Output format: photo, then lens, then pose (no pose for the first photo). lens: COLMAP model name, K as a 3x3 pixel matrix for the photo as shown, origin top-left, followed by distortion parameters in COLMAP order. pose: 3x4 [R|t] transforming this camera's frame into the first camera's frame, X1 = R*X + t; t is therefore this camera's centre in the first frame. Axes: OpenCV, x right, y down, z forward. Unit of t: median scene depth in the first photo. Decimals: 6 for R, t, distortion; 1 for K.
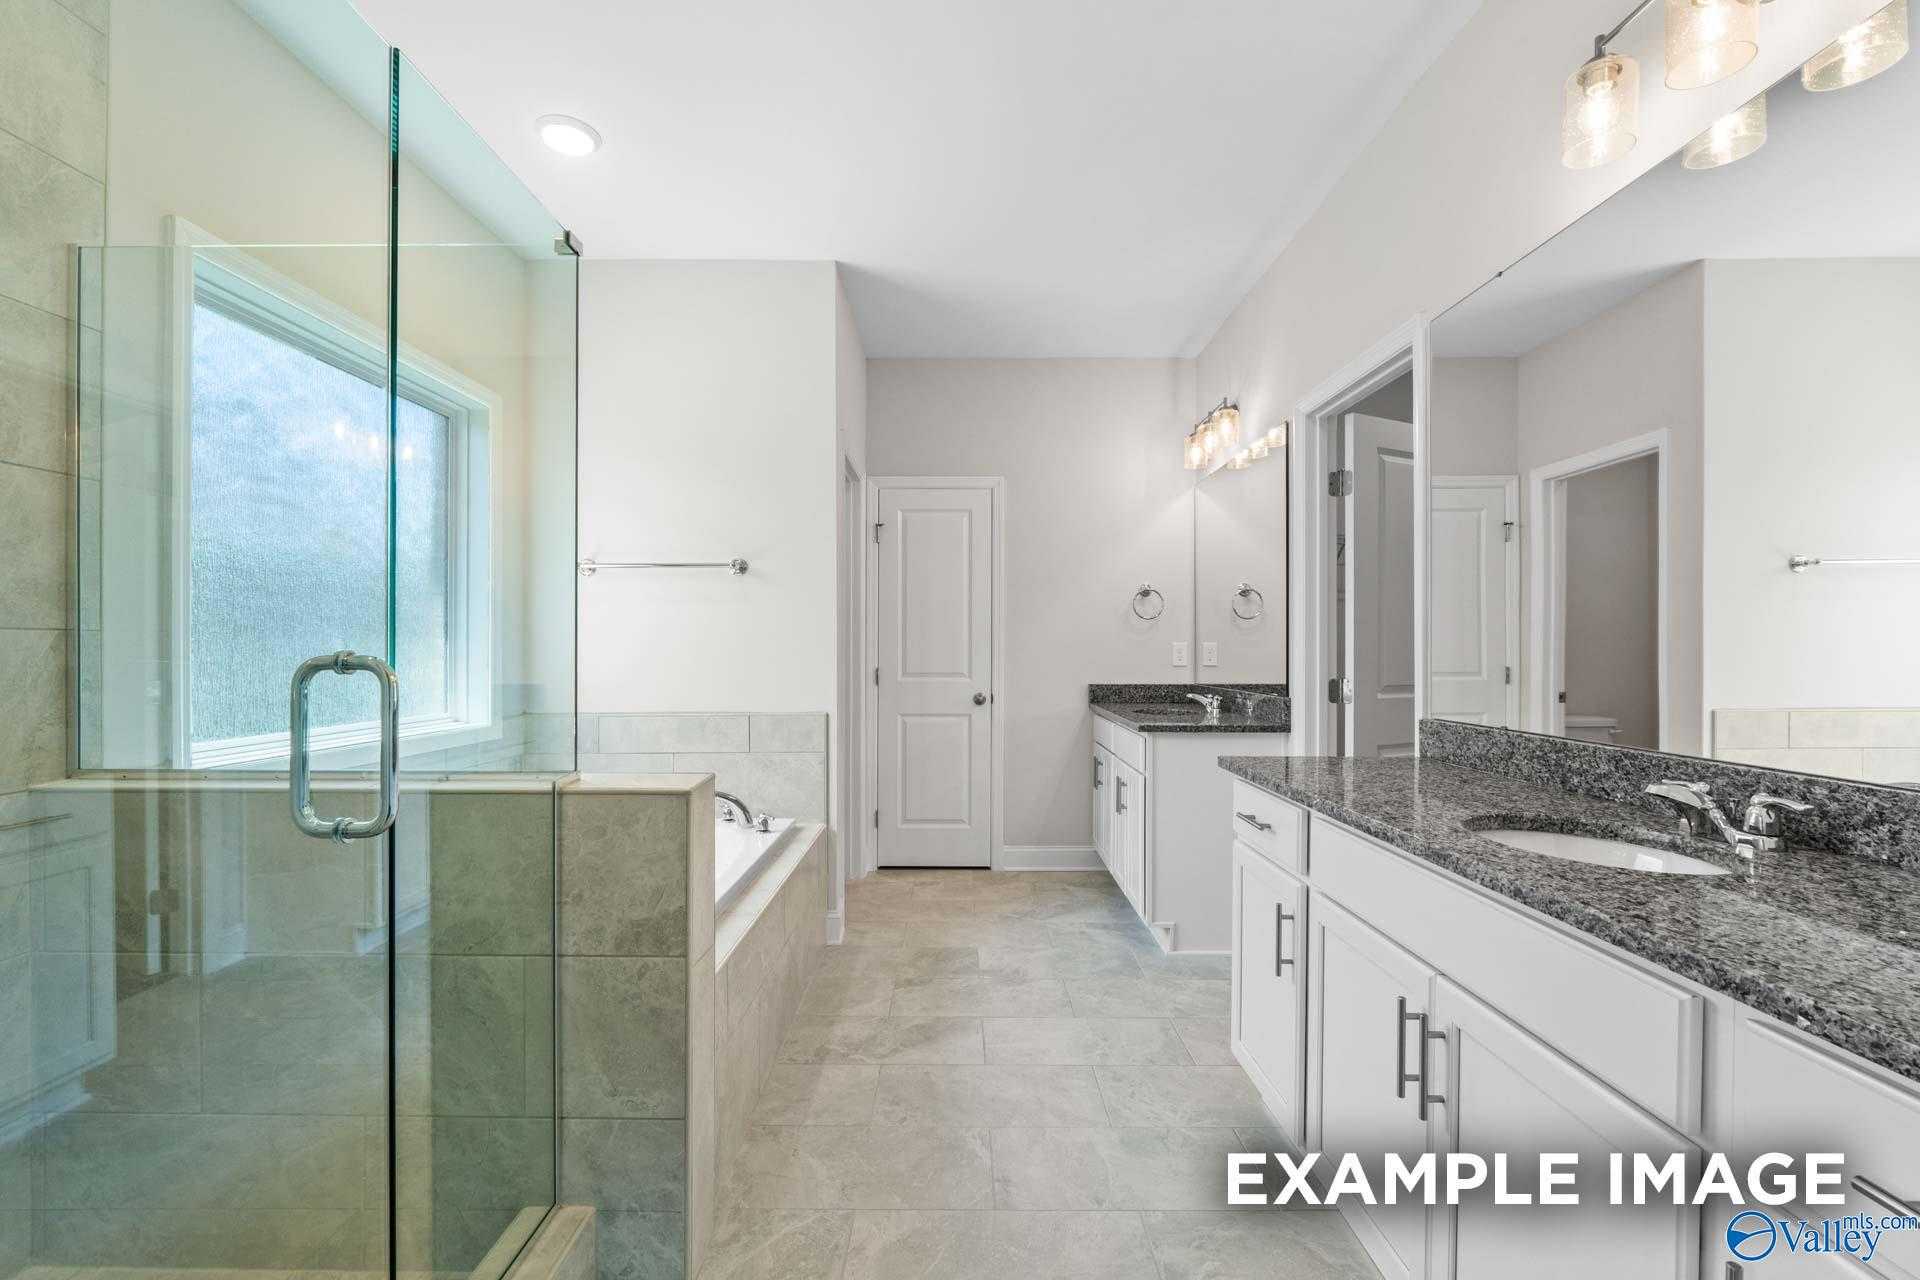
lens RADIAL K [[794.4, 0, 952.4], [0, 794.4, 629.9], [0, 0, 1]] dist [-0.007460, -0.000422]
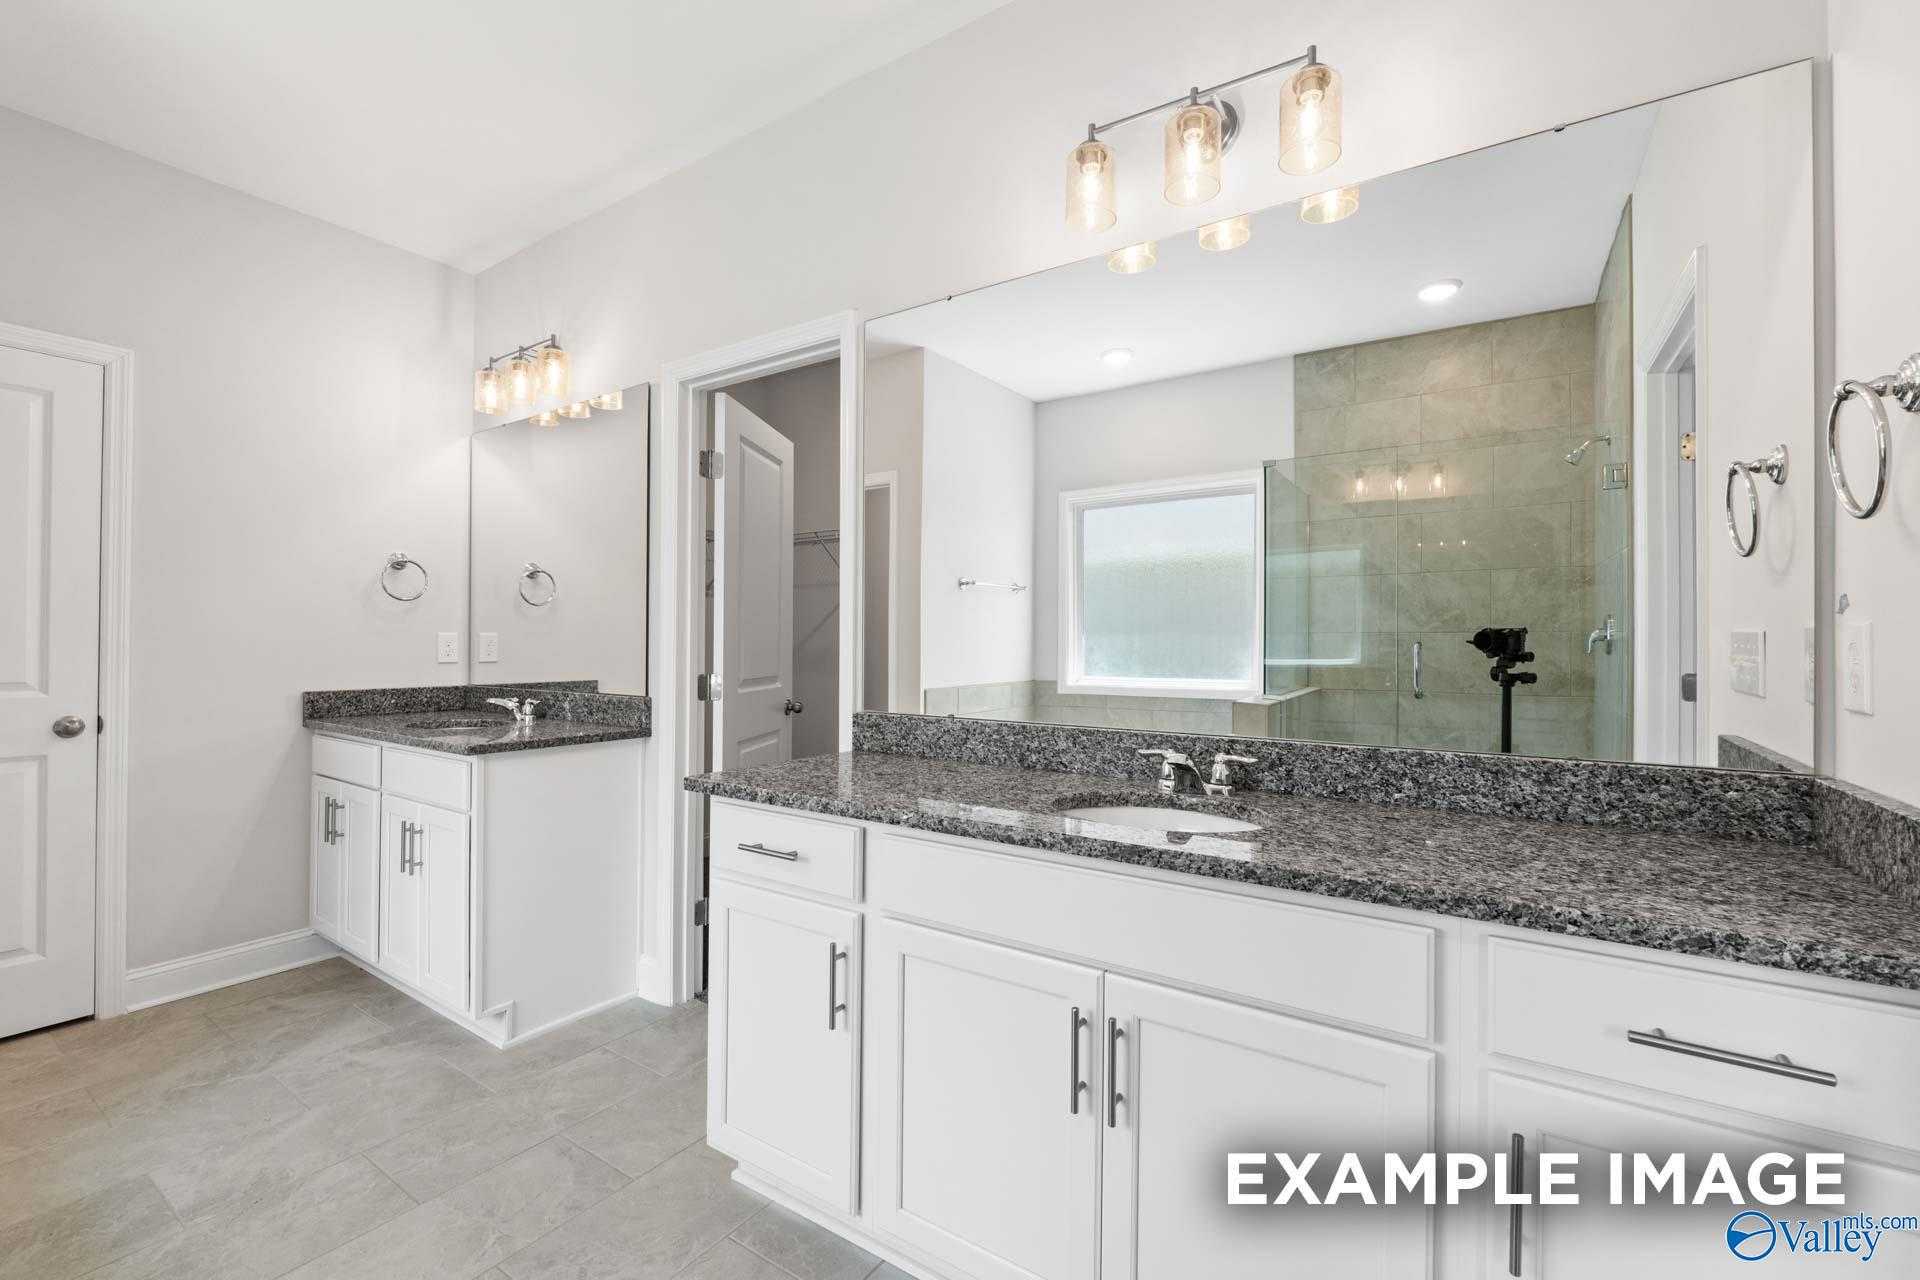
lens RADIAL K [[794.4, 0, 952.4], [0, 794.4, 629.9], [0, 0, 1]] dist [-0.007460, -0.000422]
pose [[0.552837, 0.016162, 0.833132, -0.128810], [-0.024397, 0.999697, -0.003204, 0.005427], [-0.832932, -0.018555, 0.553064, 0.241273]]
